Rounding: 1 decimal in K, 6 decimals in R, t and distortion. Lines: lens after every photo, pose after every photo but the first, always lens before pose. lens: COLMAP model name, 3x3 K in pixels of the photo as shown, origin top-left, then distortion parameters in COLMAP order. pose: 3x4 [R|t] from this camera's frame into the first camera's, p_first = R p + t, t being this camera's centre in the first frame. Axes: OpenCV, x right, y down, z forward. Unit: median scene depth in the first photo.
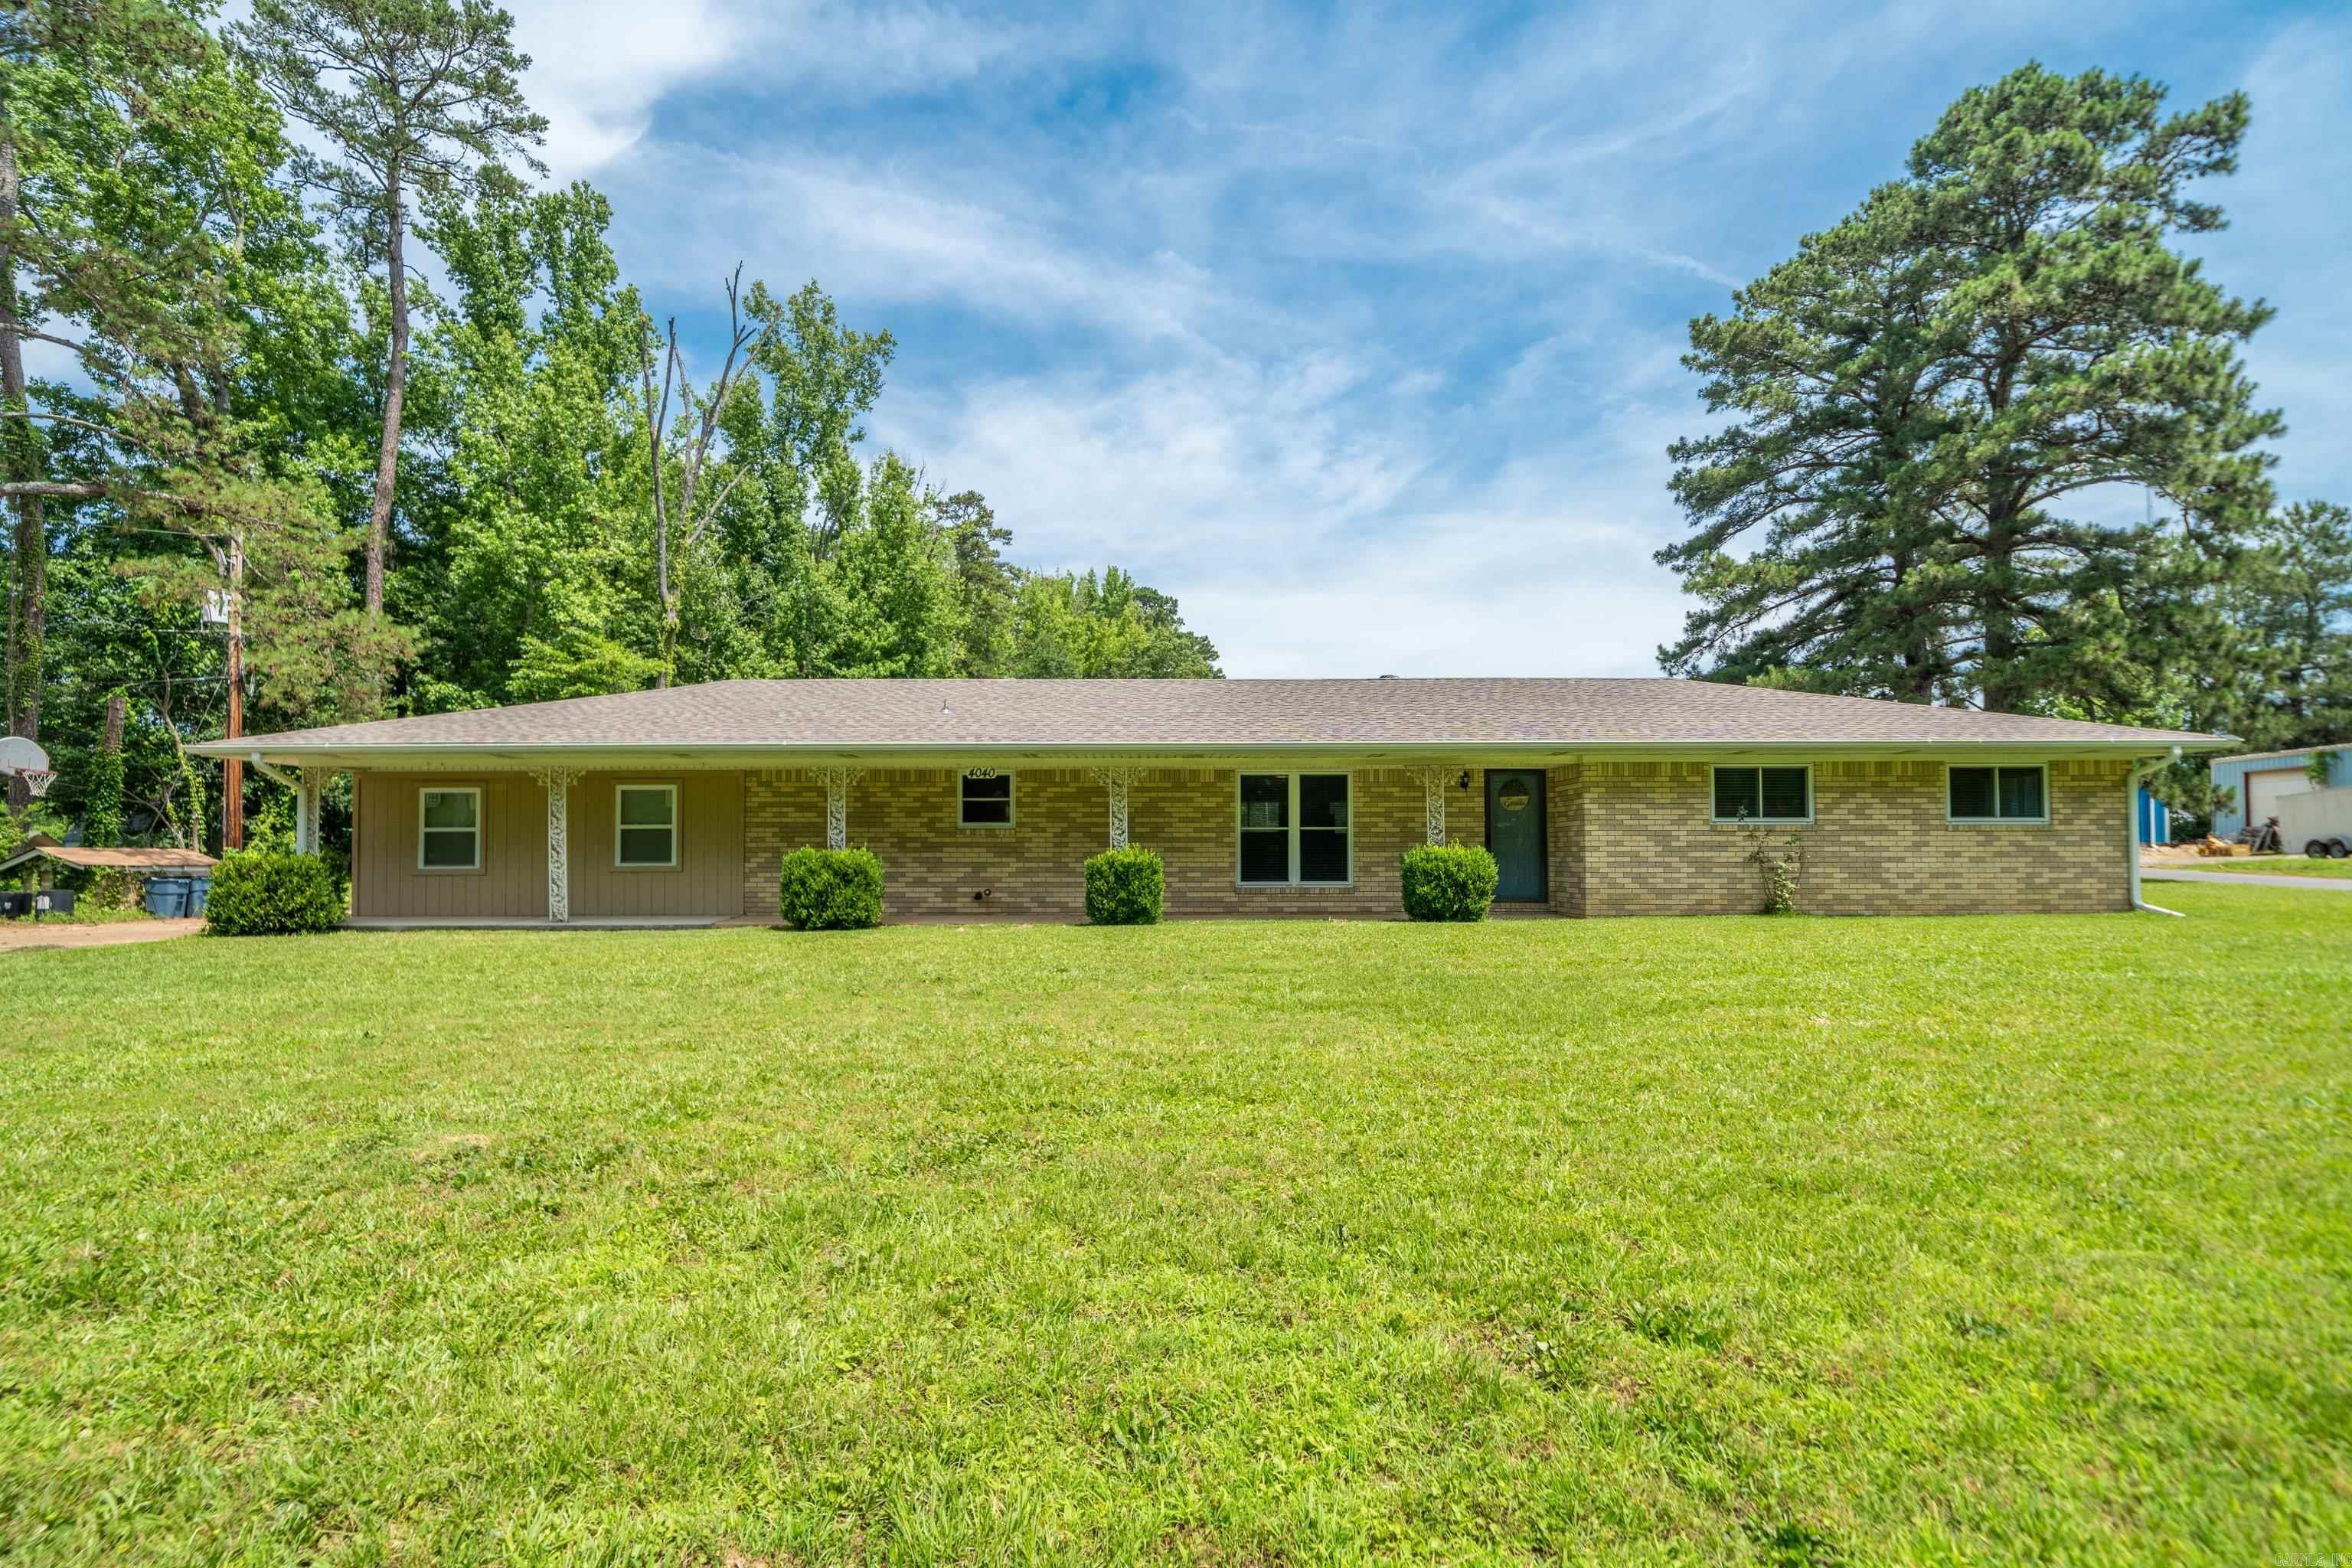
lens RADIAL K [[1094.1, 0, 1212.4], [0, 1094.1, 836.5], [0, 0, 1]] dist [0.003082, 0.001371]
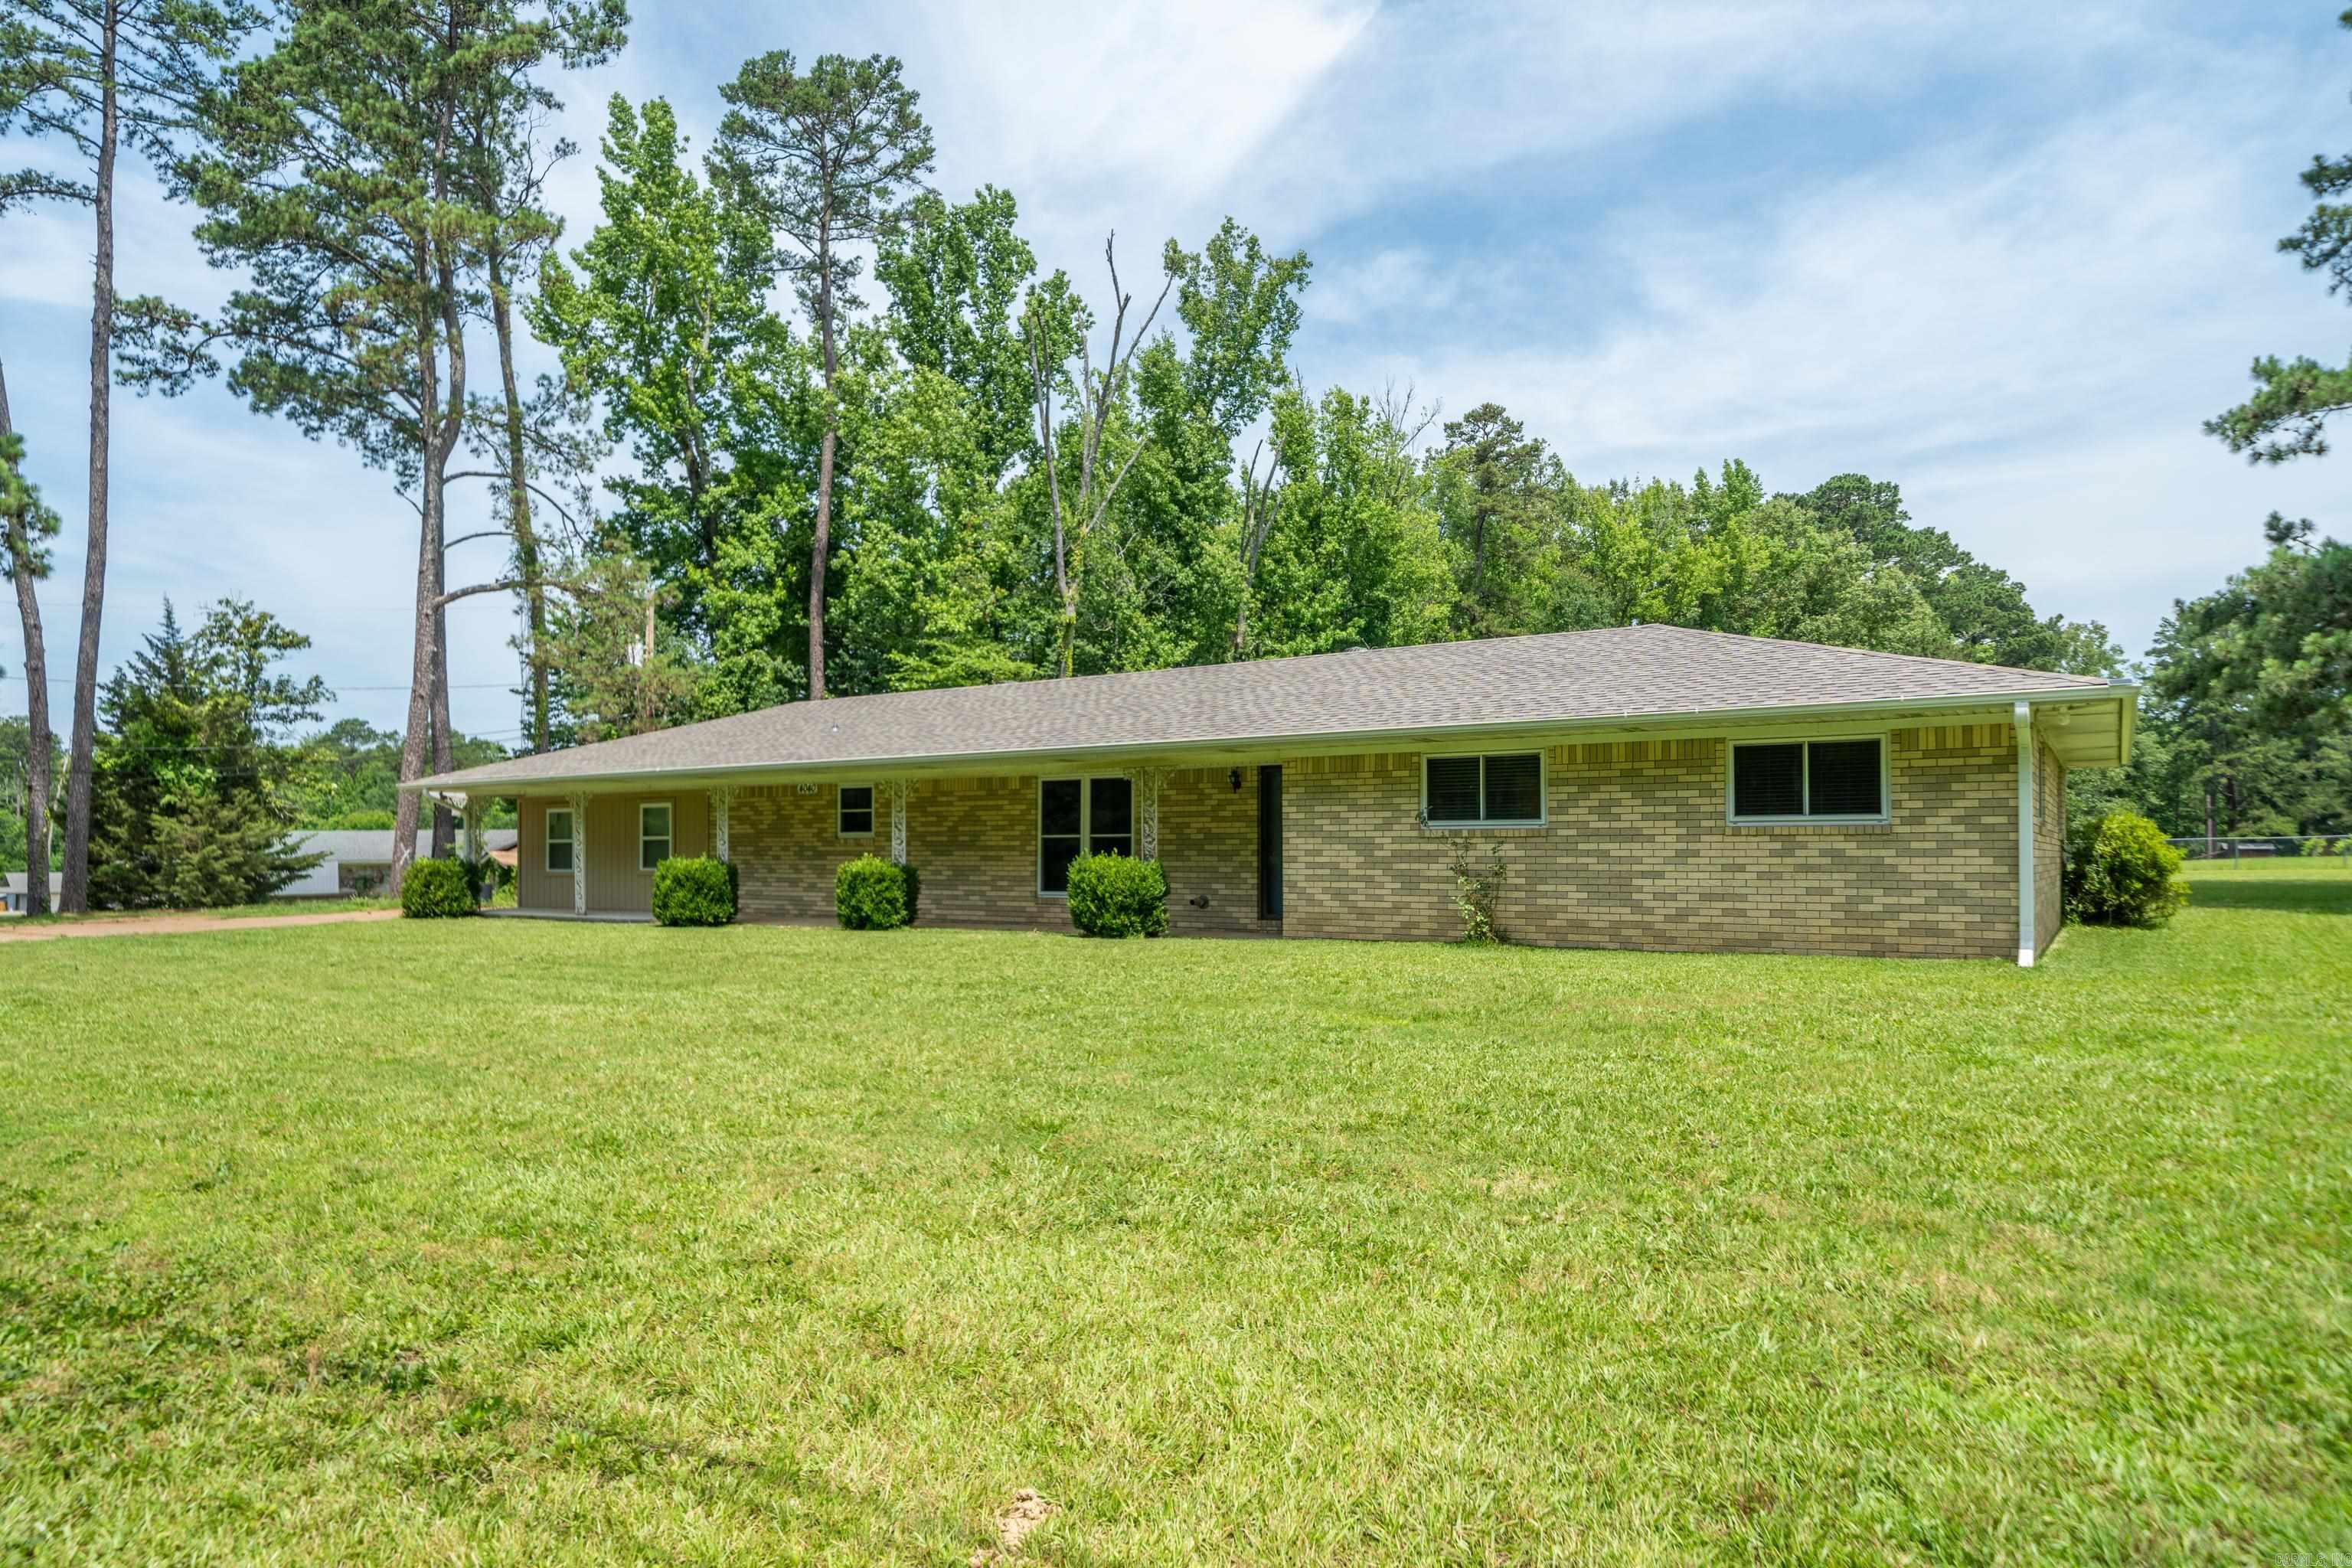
lens RADIAL K [[1447.4, 0, 1260.5], [0, 1447.4, 838.1], [0, 0, 1]] dist [0.011211, 0.003238]
pose [[0.834903, -0.005019, -0.550375, 0.413576], [0.009596, 0.999939, 0.005439, -0.005030], [0.550314, -0.009823, 0.834900, 0.020448]]
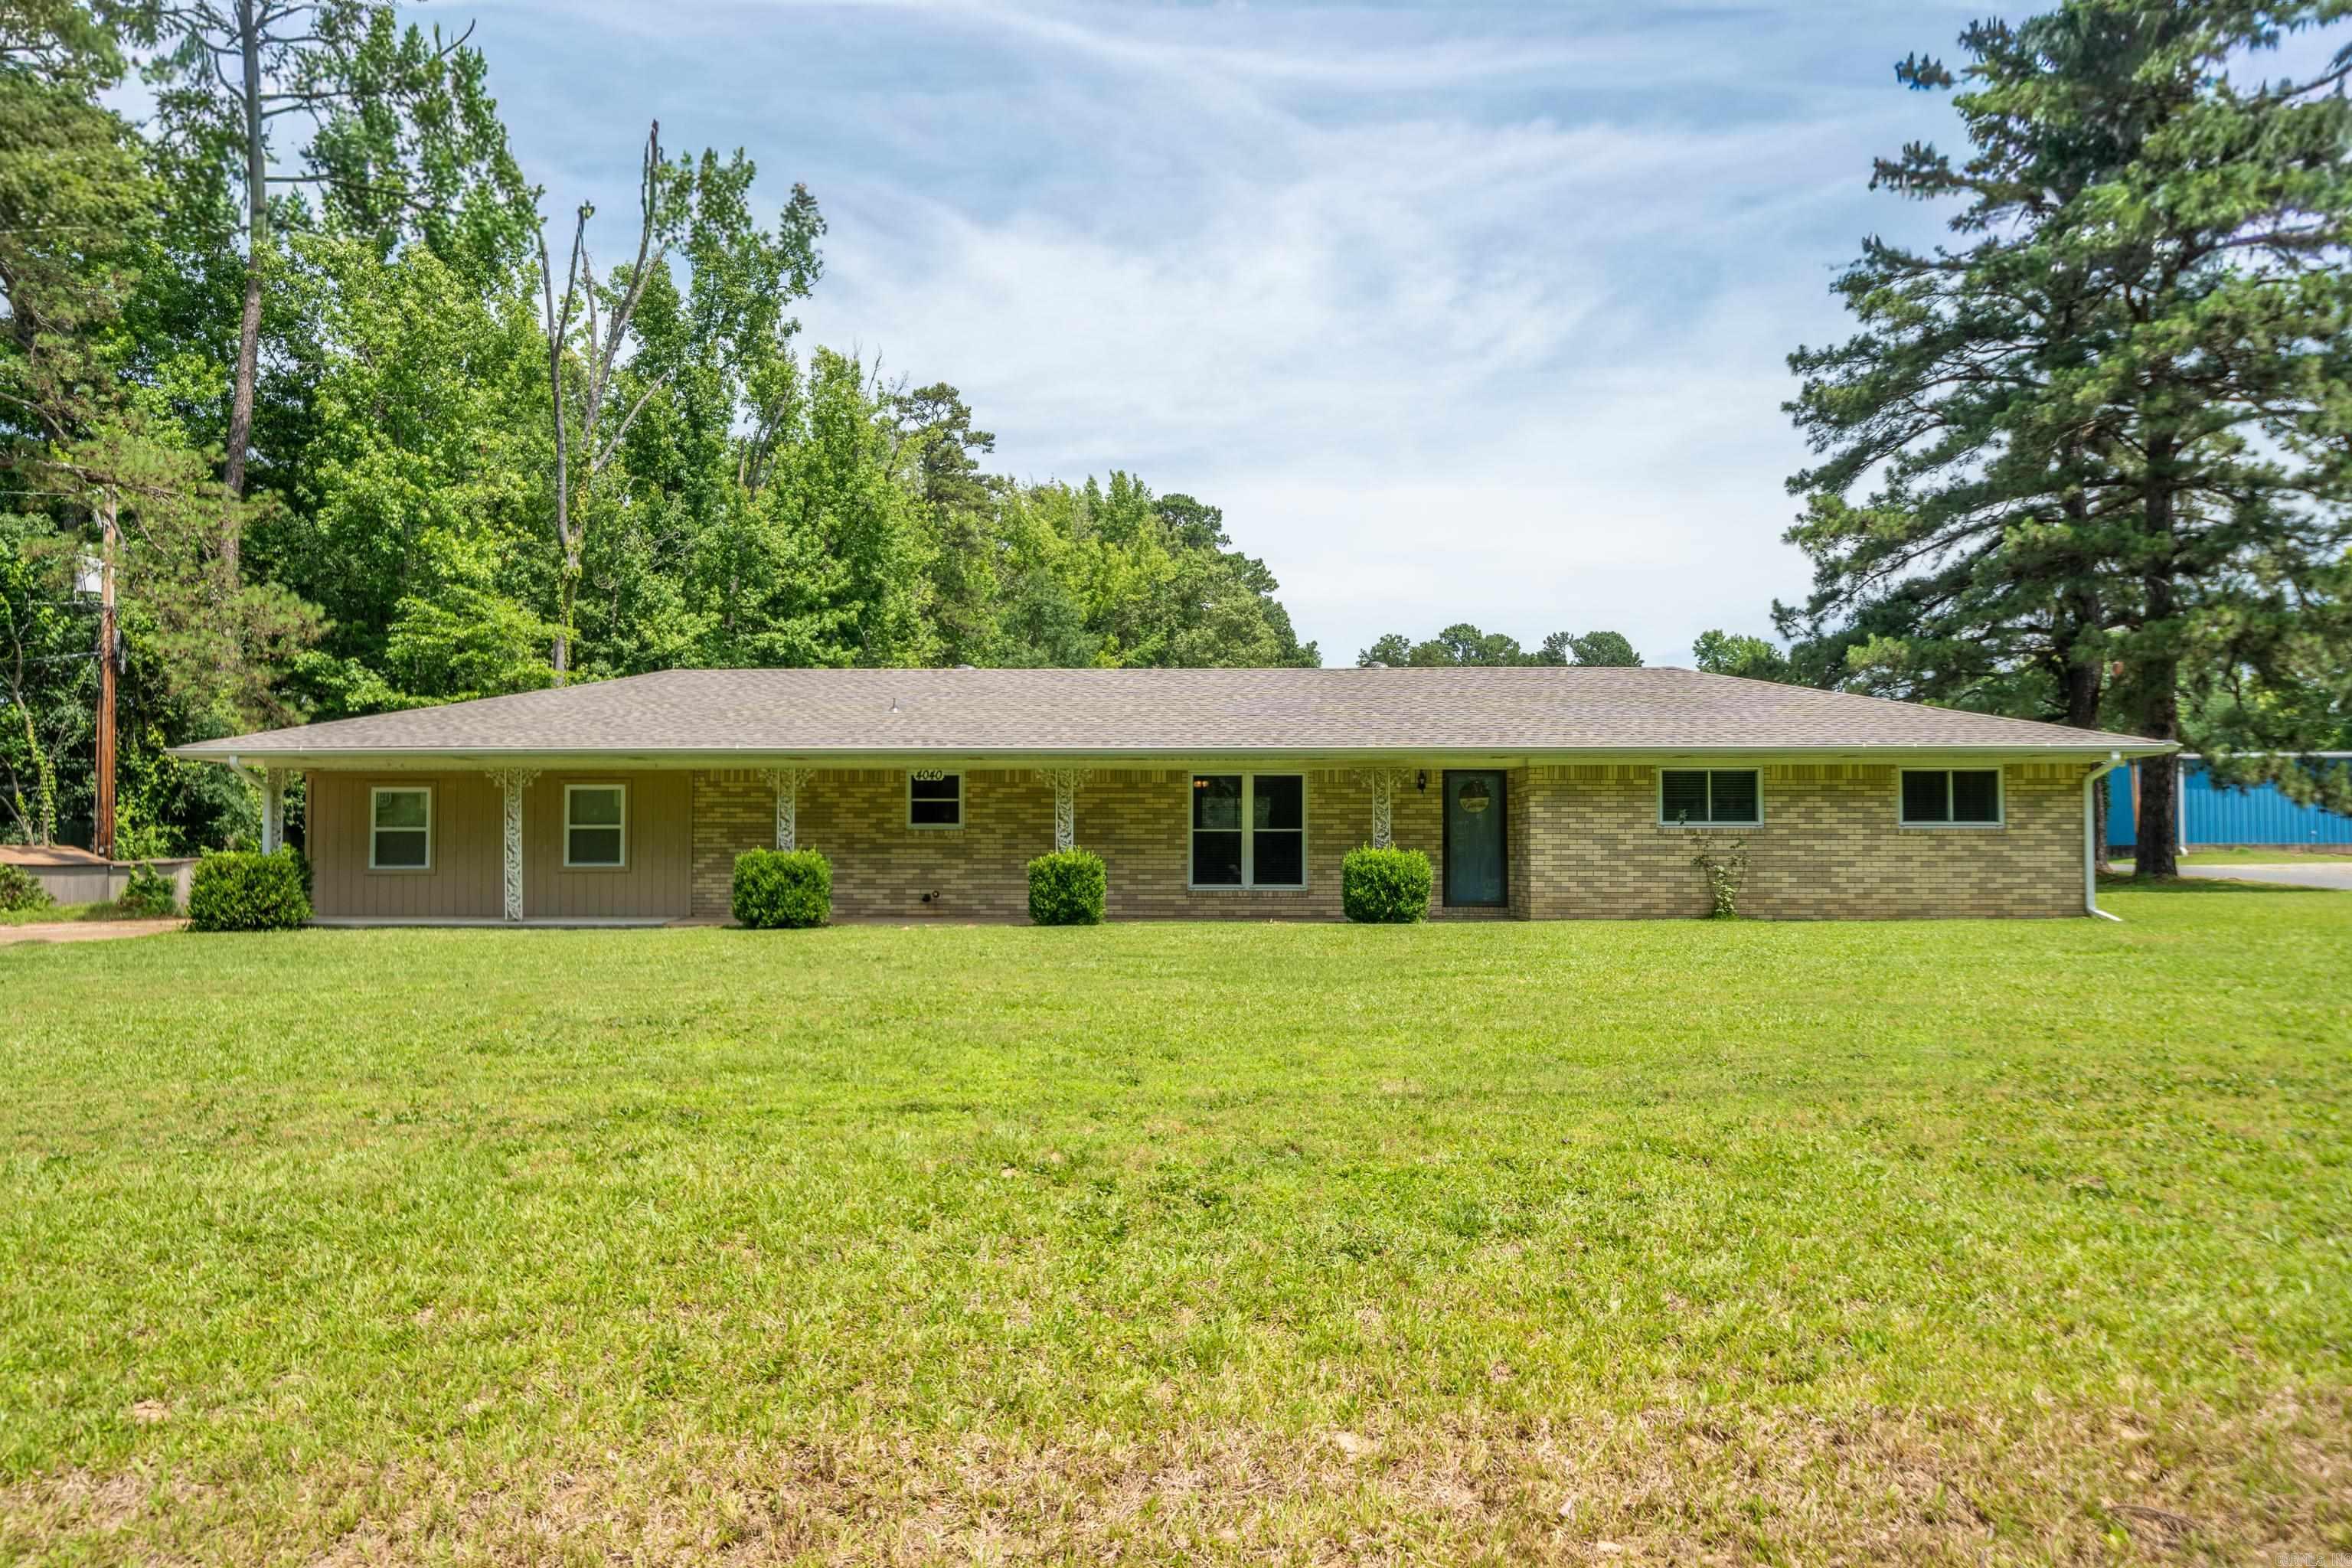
lens RADIAL K [[1564.6, 0, 1264.4], [0, 1564.6, 829.5], [0, 0, 1]] dist [0.003142, -0.002447]
pose [[0.999819, 0.002834, -0.018825, 0.054352], [-0.002813, 0.999995, 0.001143, -0.004476], [0.018828, -0.001090, 0.999822, -0.188967]]
